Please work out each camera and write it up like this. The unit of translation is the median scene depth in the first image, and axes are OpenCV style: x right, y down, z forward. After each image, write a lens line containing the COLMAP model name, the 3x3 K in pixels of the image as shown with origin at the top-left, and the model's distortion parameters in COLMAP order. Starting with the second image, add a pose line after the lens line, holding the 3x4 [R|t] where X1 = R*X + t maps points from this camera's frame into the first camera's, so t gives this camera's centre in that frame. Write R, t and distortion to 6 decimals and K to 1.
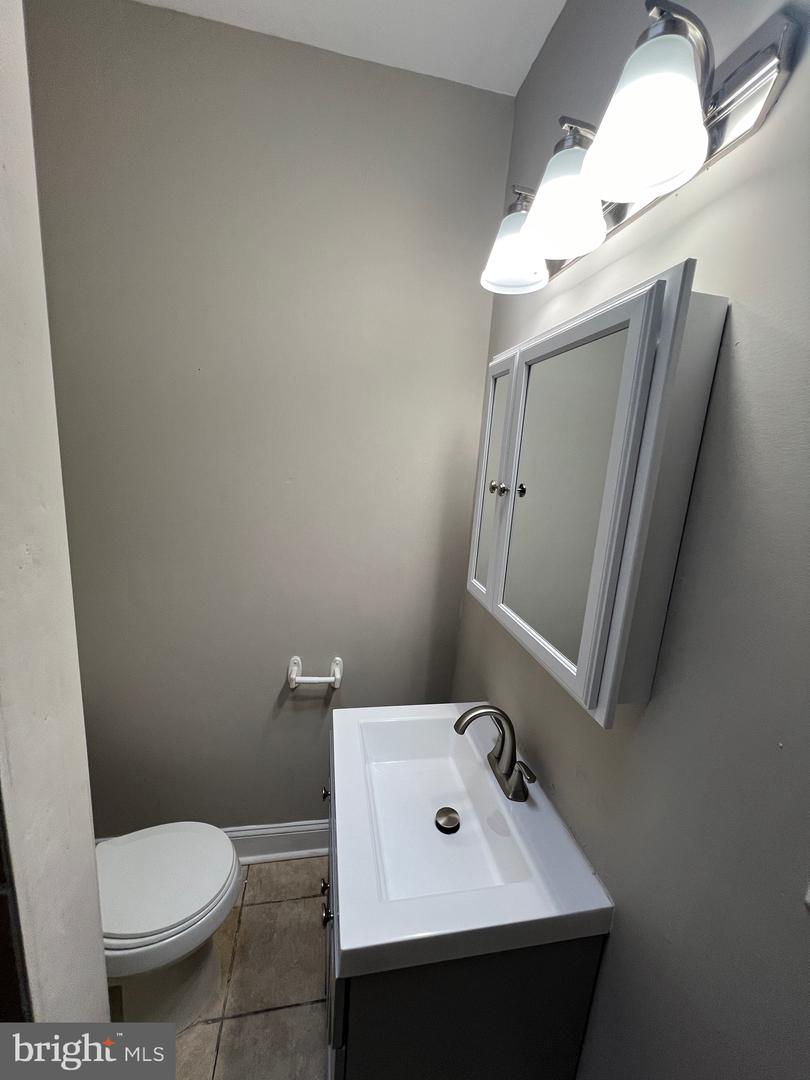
lens RADIAL K [[435.4, 0, 407.0], [0, 435.4, 538.4], [0, 0, 1]] dist [0.001147, 0.000247]
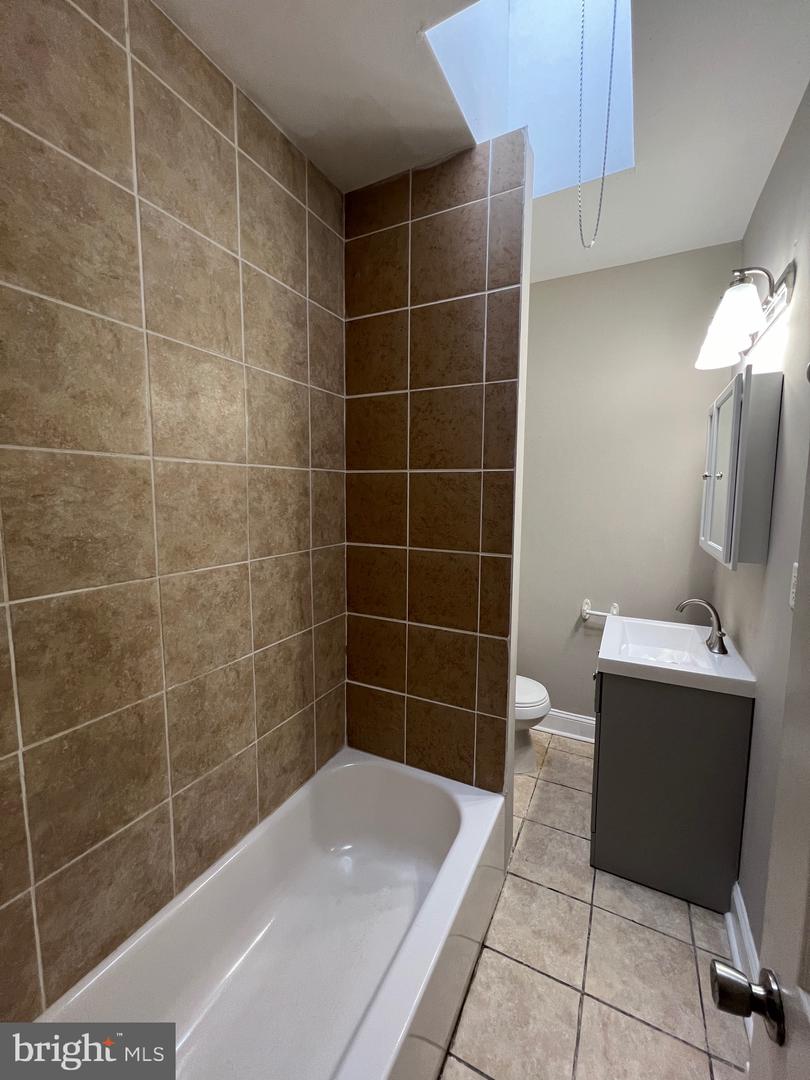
lens RADIAL K [[435.4, 0, 407.0], [0, 435.4, 538.4], [0, 0, 1]] dist [0.001147, 0.000247]
pose [[0.784421, -0.001212, -0.620228, 0.277764], [-0.073502, 0.992770, -0.094900, 0.313756], [0.615858, 0.120030, 0.778660, -0.868459]]
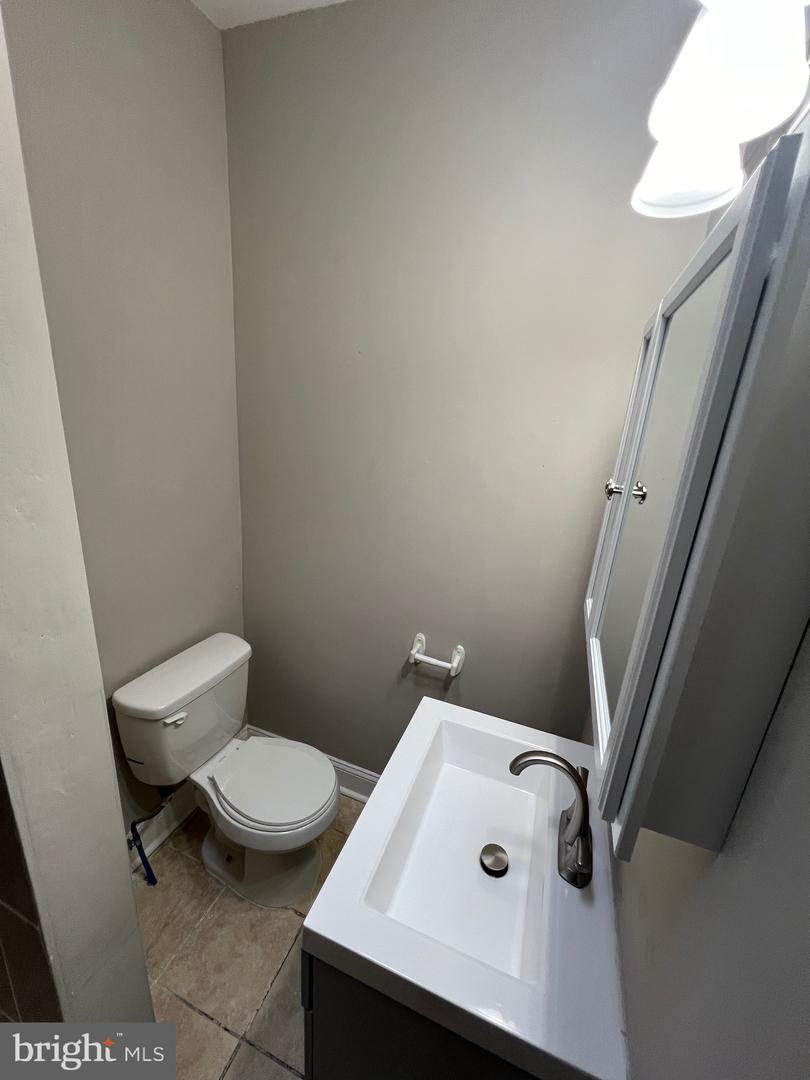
lens RADIAL K [[435.4, 0, 407.0], [0, 435.4, 538.4], [0, 0, 1]] dist [0.001147, 0.000247]
pose [[0.855101, 0.146697, -0.497275, 0.239426], [-0.119747, 0.989084, 0.085868, -0.042086], [0.504443, -0.013878, 0.863333, 0.135390]]
